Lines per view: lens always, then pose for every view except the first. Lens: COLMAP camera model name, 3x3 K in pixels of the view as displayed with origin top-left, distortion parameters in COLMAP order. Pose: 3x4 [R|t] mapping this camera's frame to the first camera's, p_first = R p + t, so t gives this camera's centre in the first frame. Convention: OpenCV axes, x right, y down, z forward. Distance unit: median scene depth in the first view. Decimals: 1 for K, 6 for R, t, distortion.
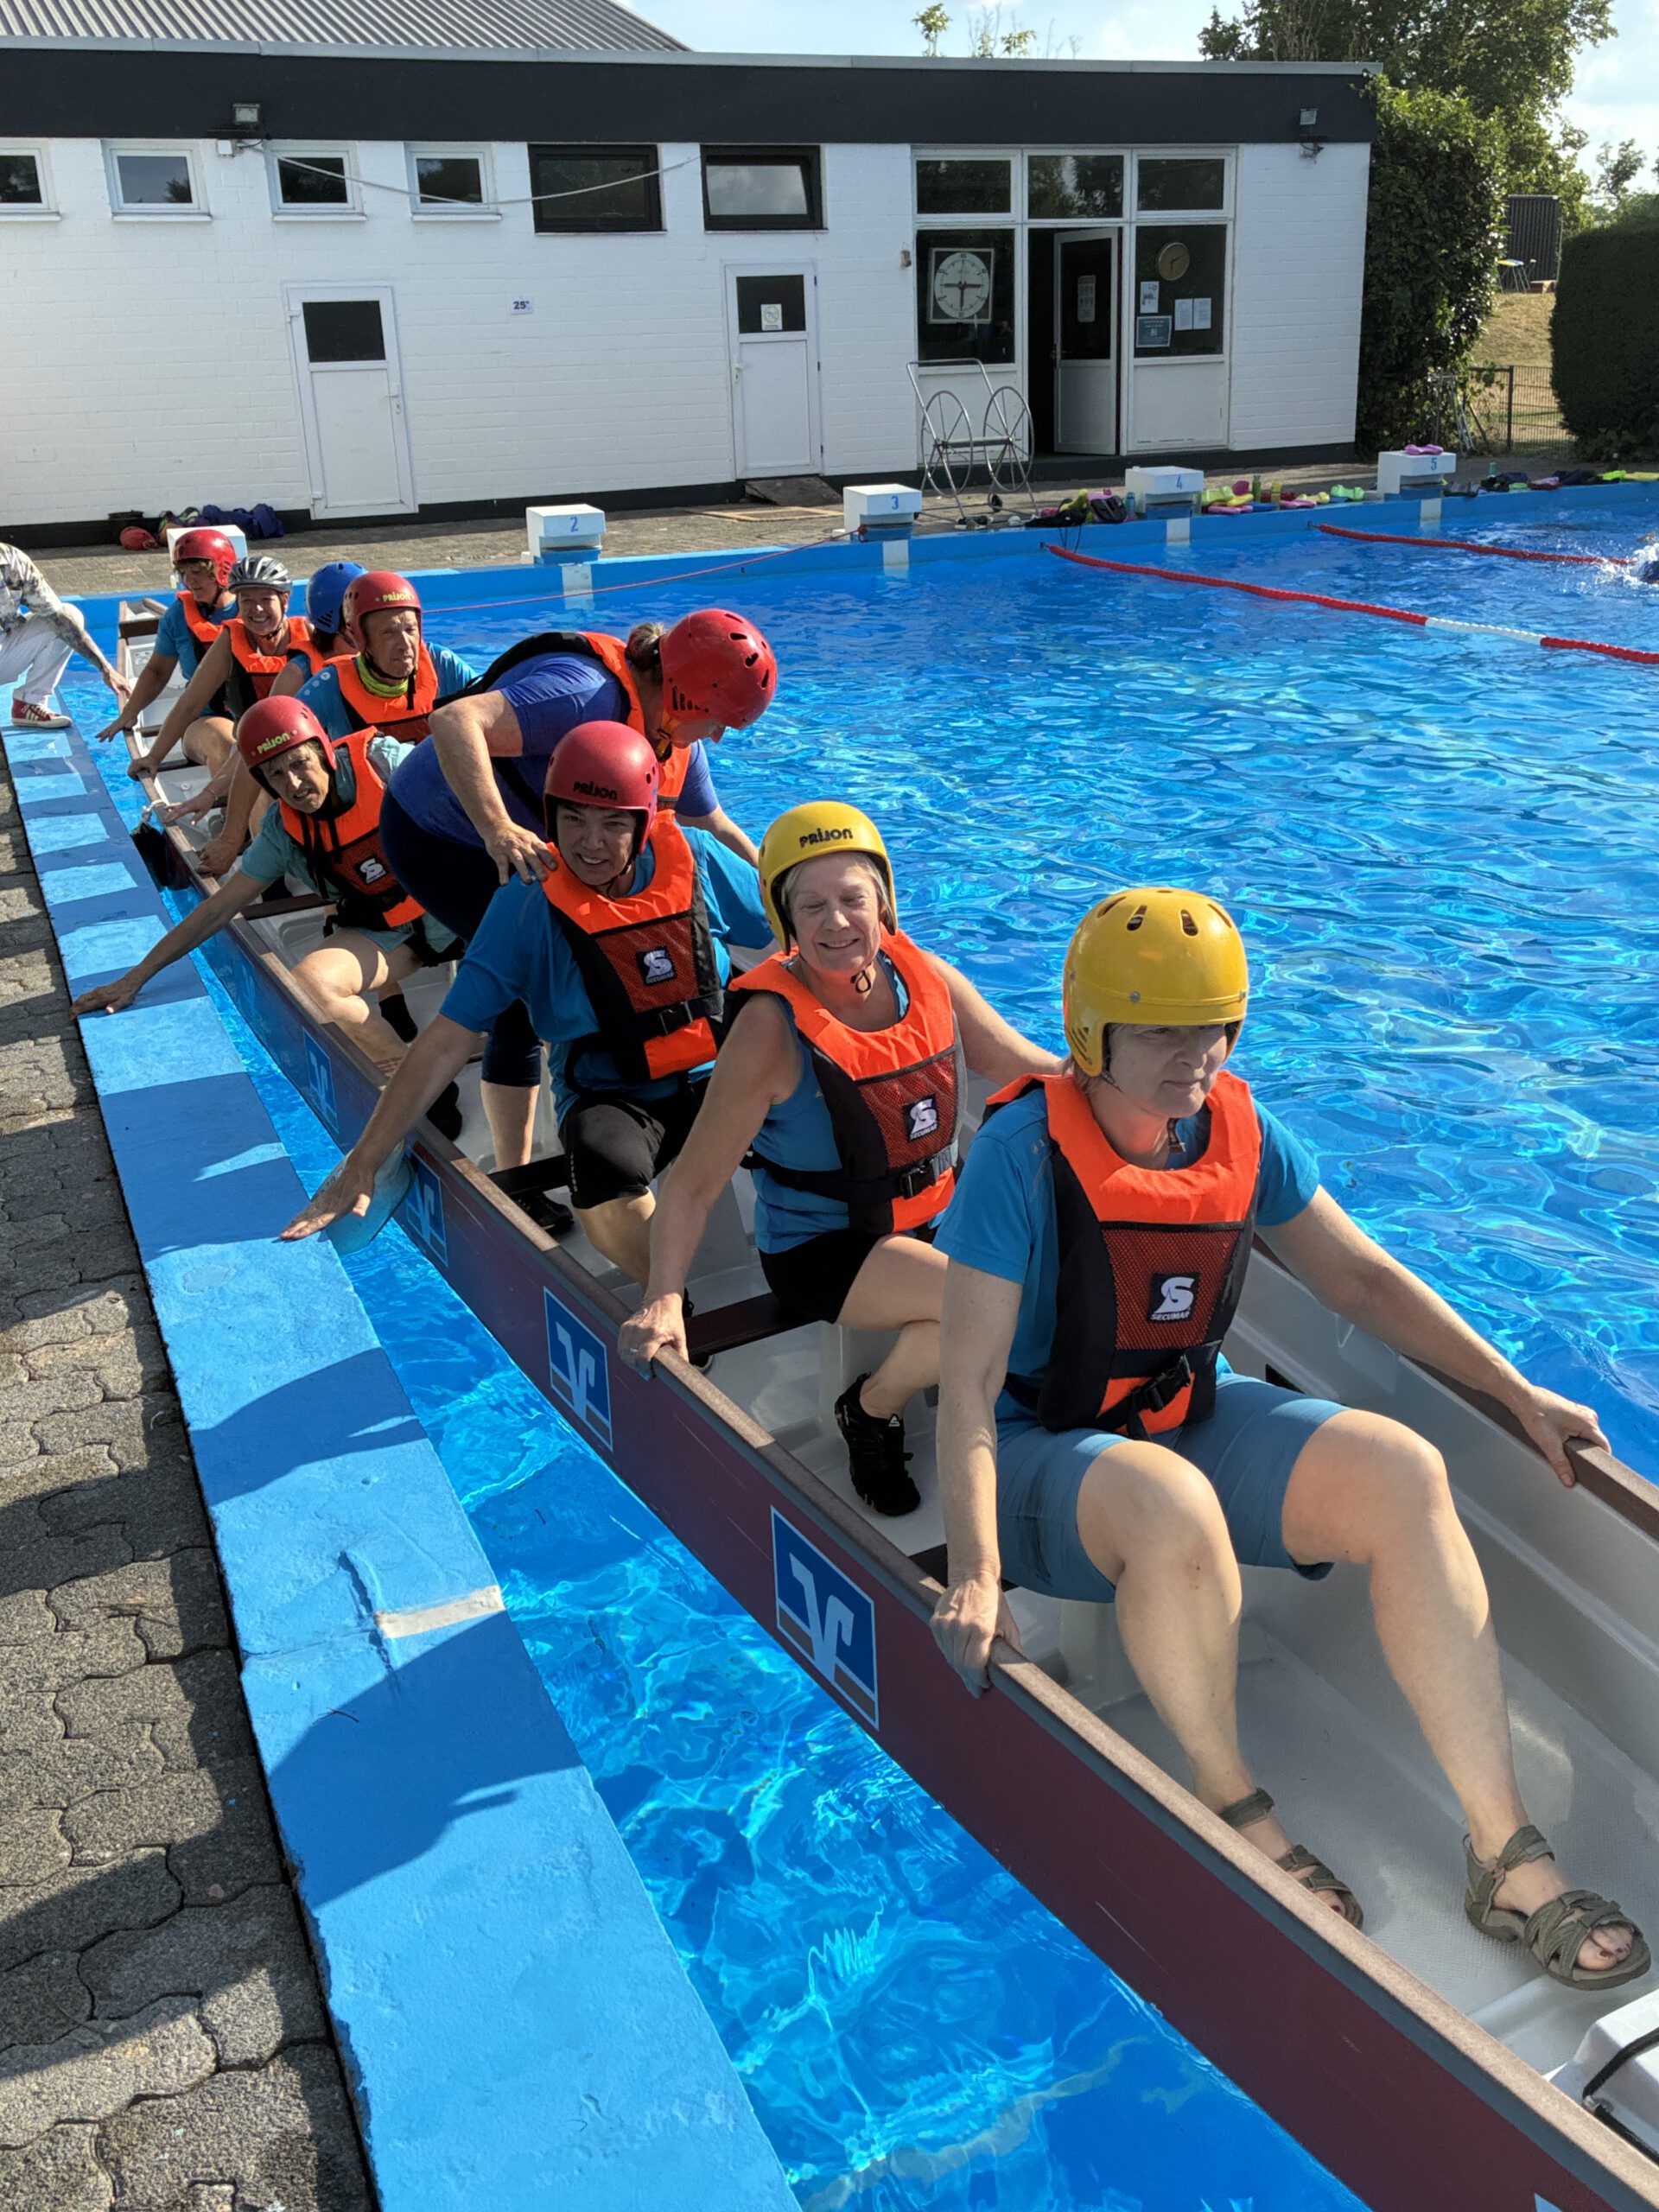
lens RADIAL K [[2097.1, 0, 829.5], [0, 2097.1, 1106.0], [0, 0, 1]] dist [-0.003455, 0.049873]
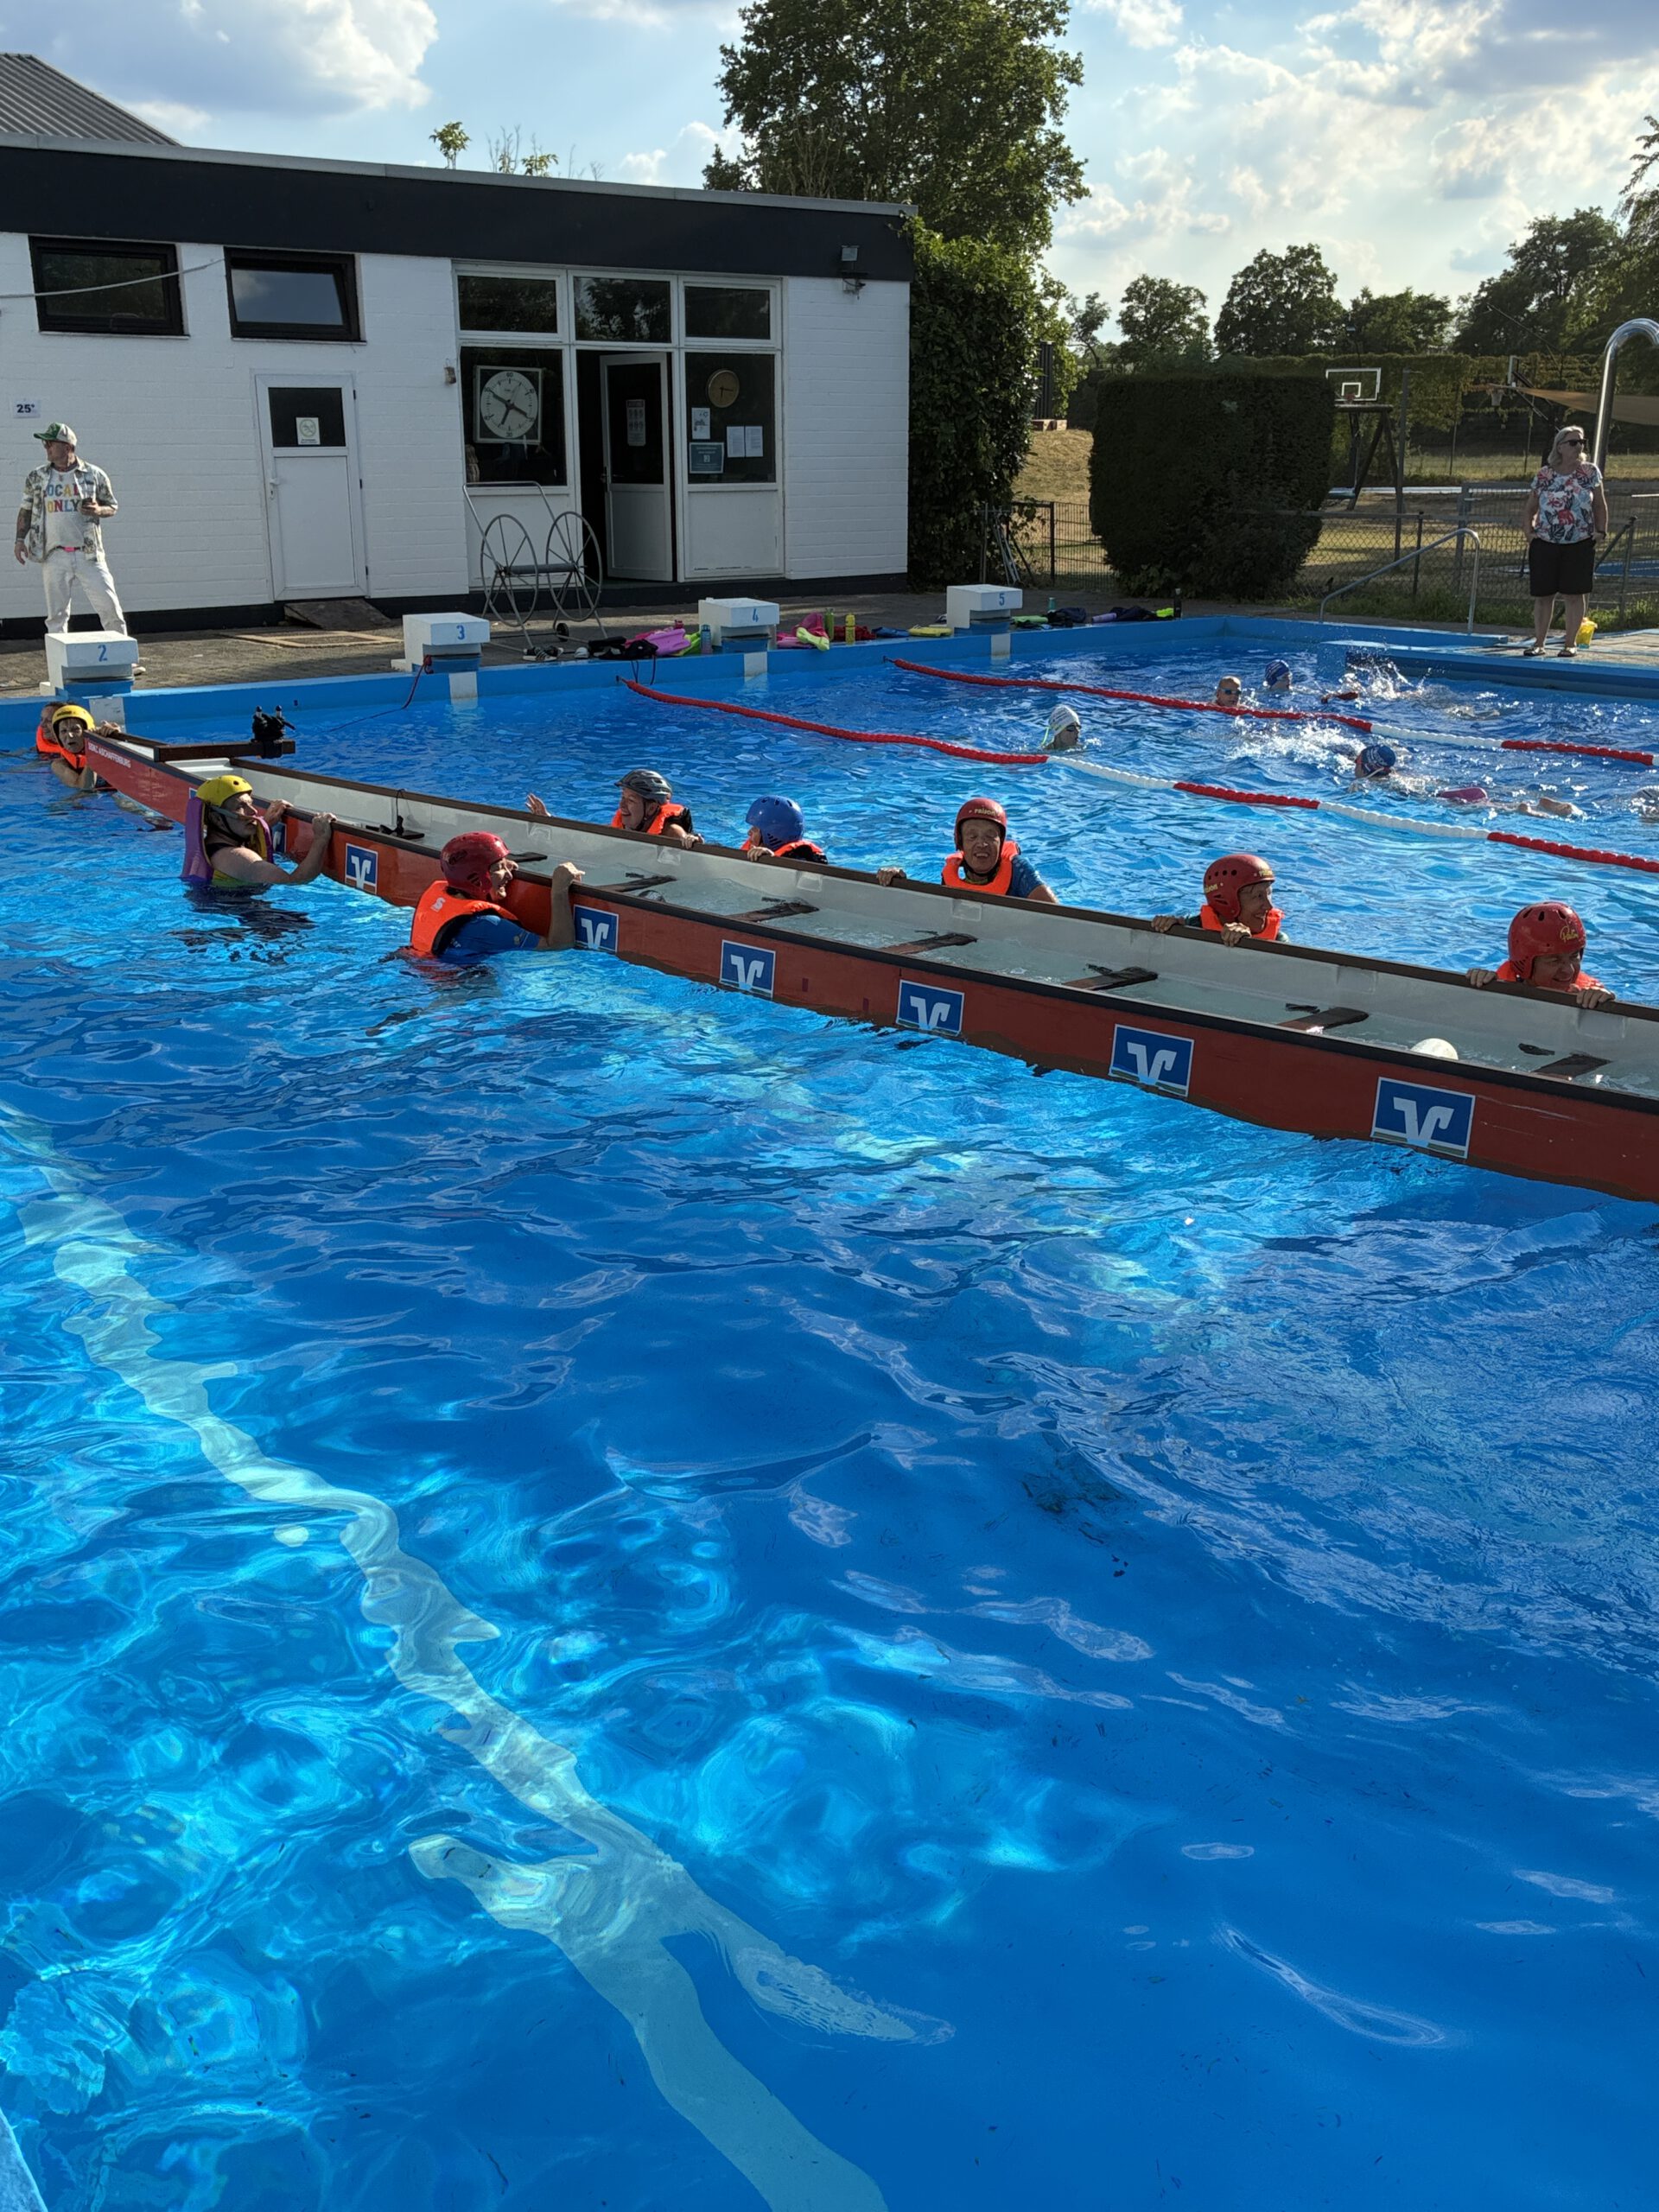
lens RADIAL K [[2097.1, 0, 829.5], [0, 2097.1, 1106.0], [0, 0, 1]] dist [-0.003455, 0.049873]
pose [[0.975226, -0.038135, 0.217897, -0.015605], [0.049033, 0.997791, -0.044824, -0.020604], [-0.215707, 0.054398, 0.974942, 0.049464]]
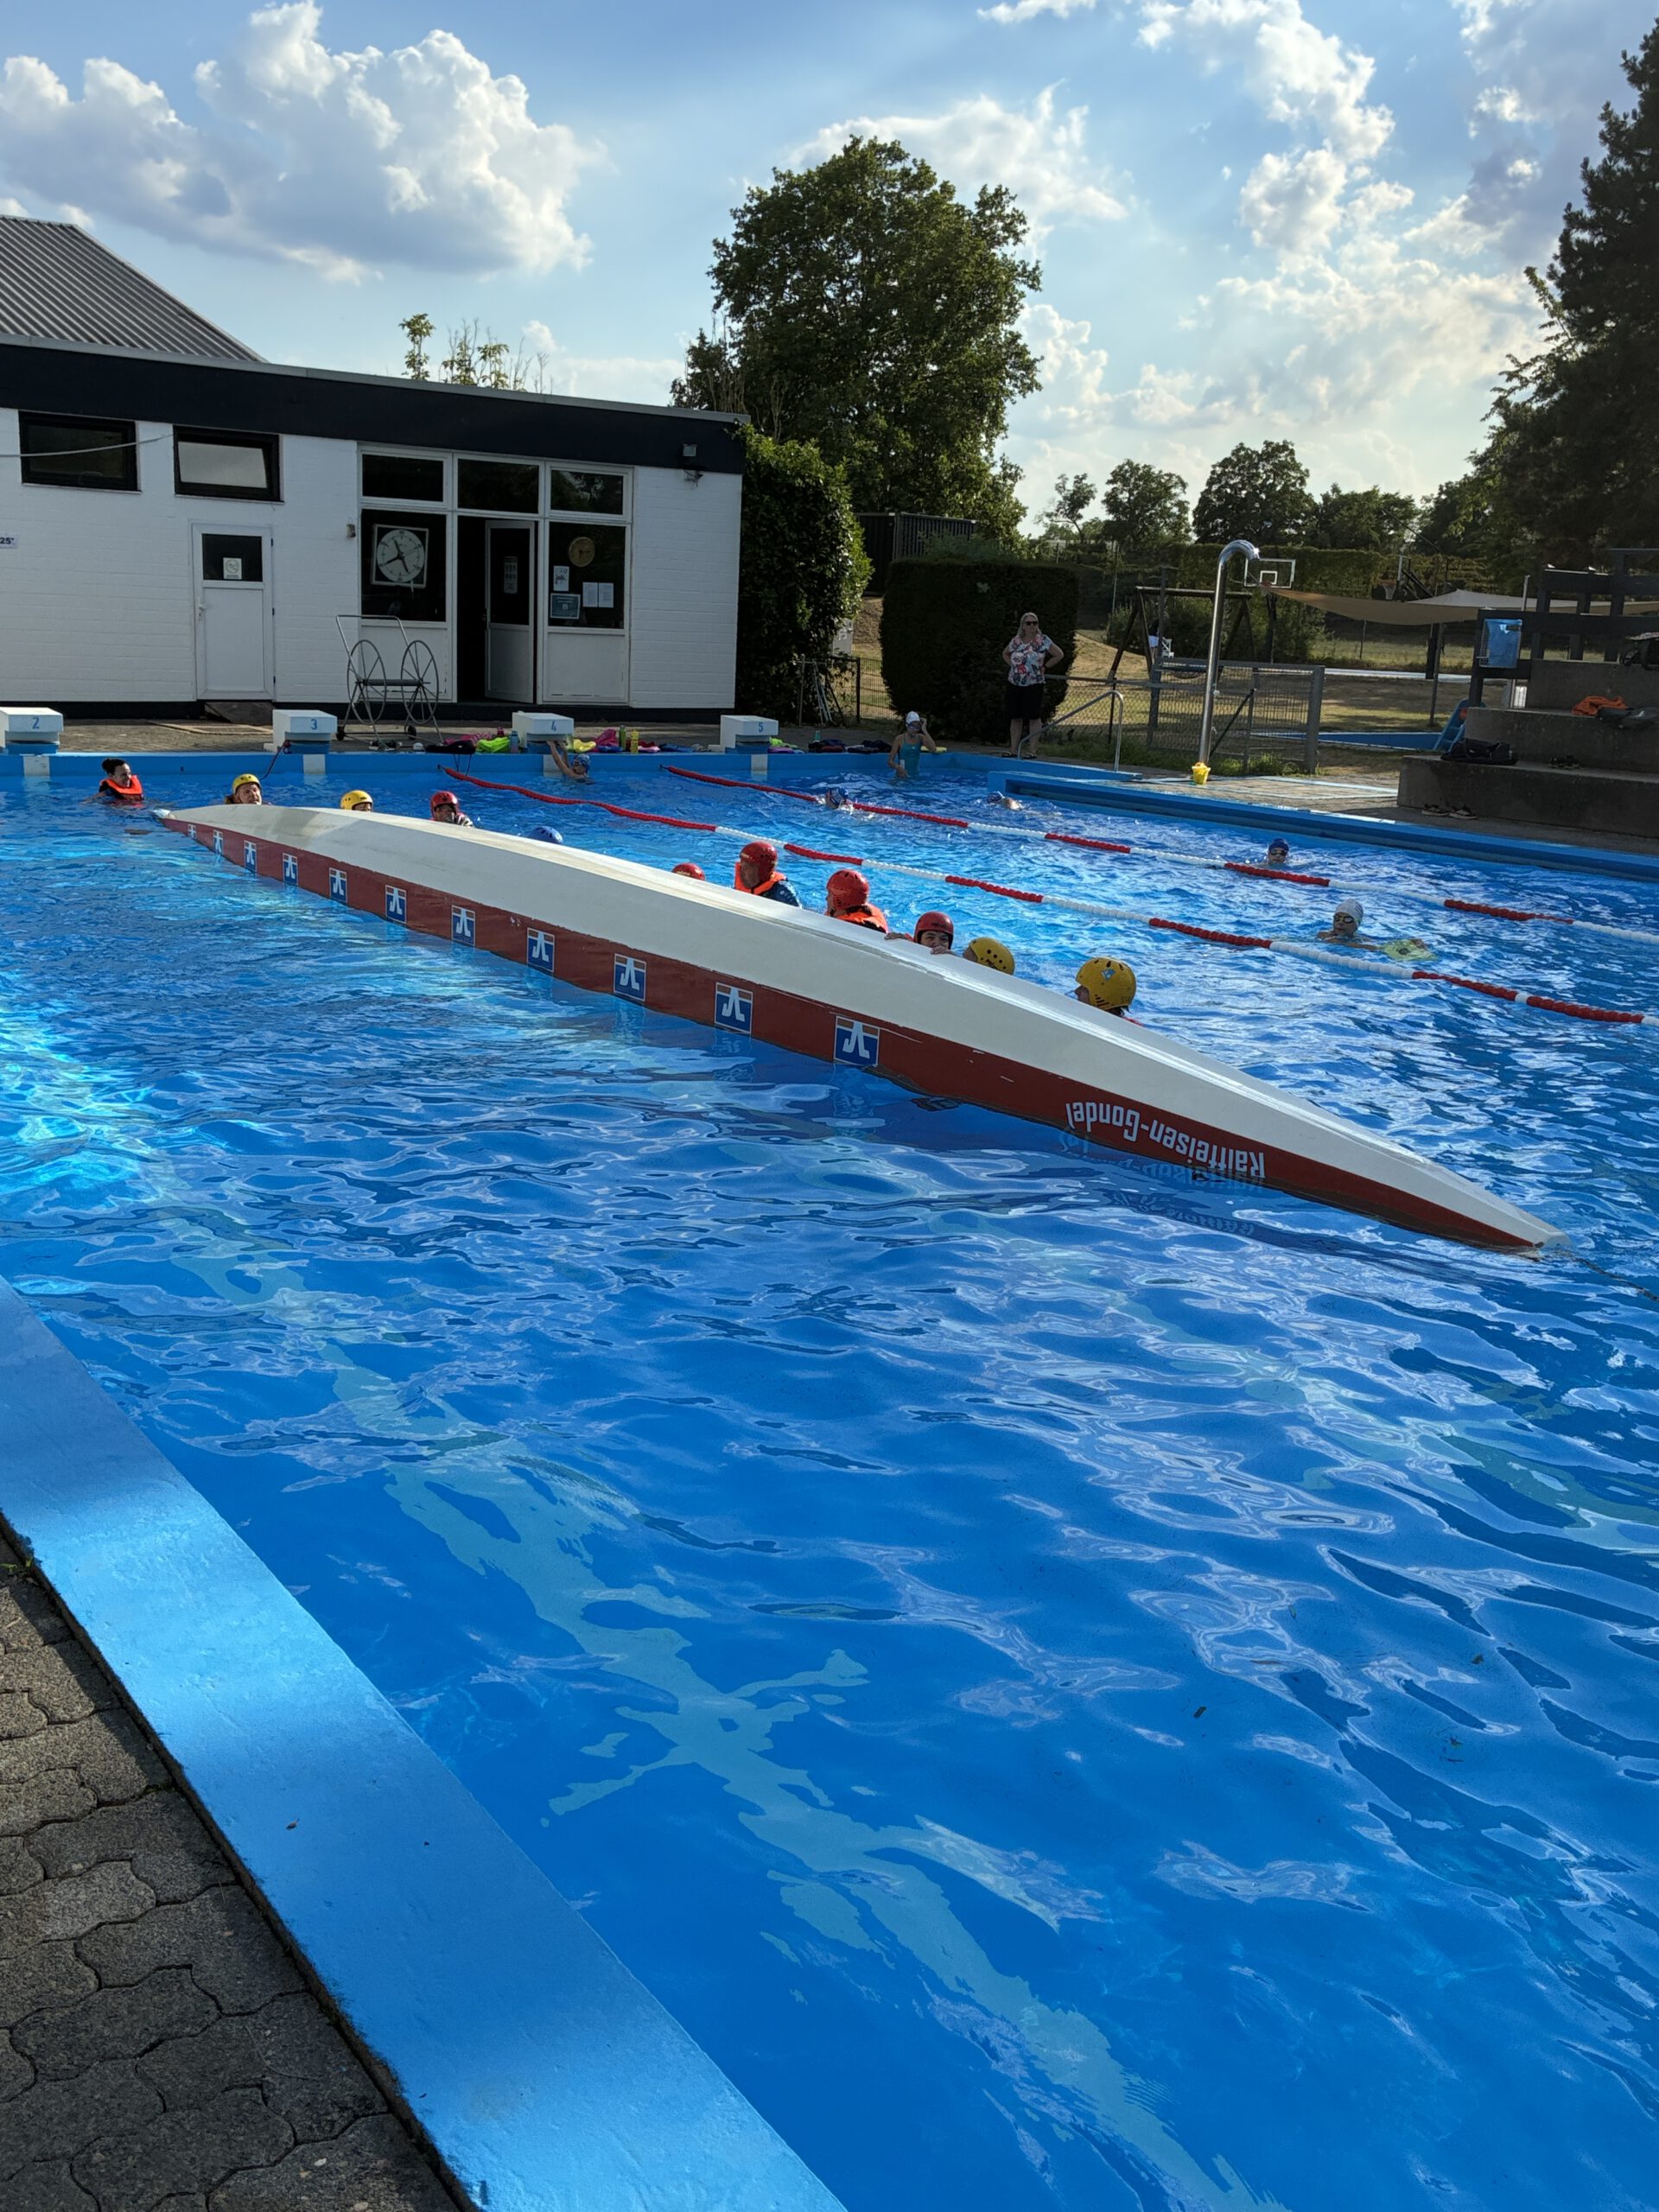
lens RADIAL K [[2093.5, 0, 808.6], [0, 2093.5, 1109.3], [0, 0, 1]] dist [0.001607, 0.040658]
pose [[0.976718, 0.029922, 0.212429, 0.045969], [-0.006087, 0.993692, -0.111981, 0.055817], [-0.214439, 0.108080, 0.970739, -0.178394]]
